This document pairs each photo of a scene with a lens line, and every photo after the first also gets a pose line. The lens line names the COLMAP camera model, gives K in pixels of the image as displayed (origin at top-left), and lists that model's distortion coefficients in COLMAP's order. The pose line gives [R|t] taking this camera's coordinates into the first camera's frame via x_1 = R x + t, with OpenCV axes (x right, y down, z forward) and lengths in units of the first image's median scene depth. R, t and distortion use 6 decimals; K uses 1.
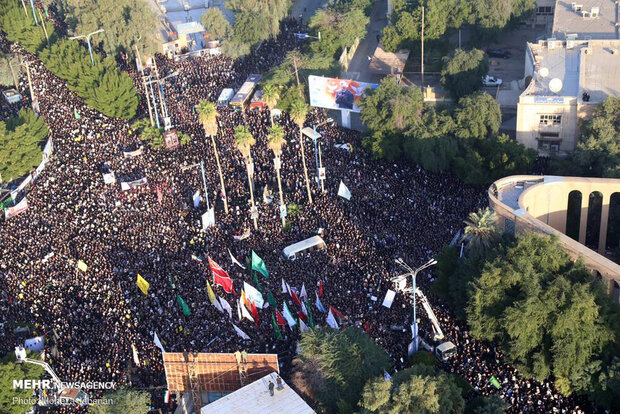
lens RADIAL K [[1123.6, 0, 306.9], [0, 1123.6, 208.6], [0, 0, 1]] dist [0.334520, 0.000000]
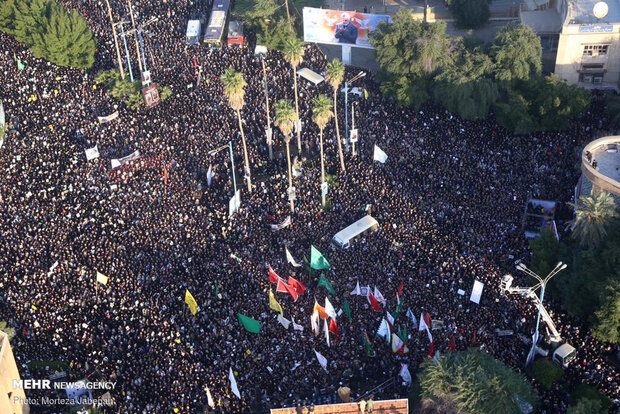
lens RADIAL K [[1123.6, 0, 307.7], [0, 1123.6, 212.8], [0, 0, 1]] dist [0.334520, 0.000000]
pose [[0.980112, -0.094360, 0.174577, -0.178977], [0.066052, 0.984678, 0.161391, -0.115333], [-0.187131, -0.146650, 0.971327, 0.154296]]
